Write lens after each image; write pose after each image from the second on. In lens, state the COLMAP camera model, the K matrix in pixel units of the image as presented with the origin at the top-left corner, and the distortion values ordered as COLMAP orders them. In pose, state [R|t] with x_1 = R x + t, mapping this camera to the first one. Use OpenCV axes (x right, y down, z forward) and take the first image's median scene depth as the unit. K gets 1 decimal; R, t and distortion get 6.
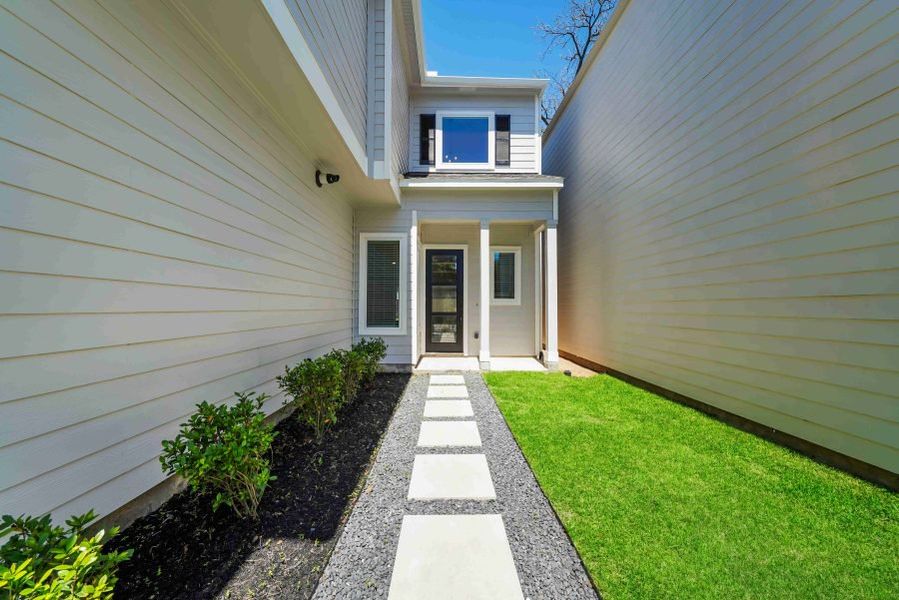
lens RADIAL K [[308.9, 0, 445.9], [0, 308.9, 300.4], [0, 0, 1]] dist [-0.000559, -0.000134]
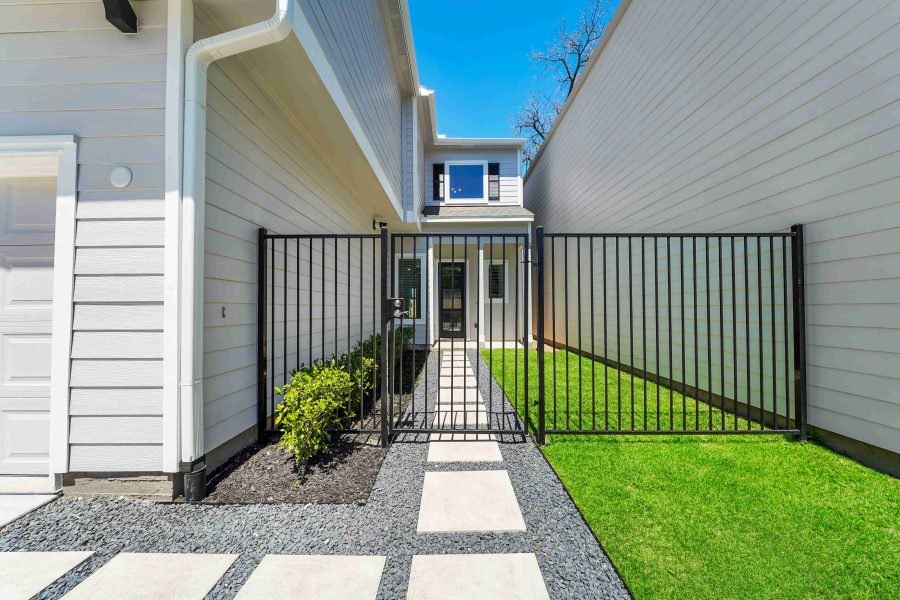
lens RADIAL K [[311.6, 0, 451.5], [0, 311.6, 295.0], [0, 0, 1]] dist [-0.000559, -0.000034]
pose [[0.999935, -0.011006, -0.002927, -0.003990], [0.010952, 0.999781, -0.017829, 0.003229], [0.003122, 0.017796, 0.999837, -0.365868]]
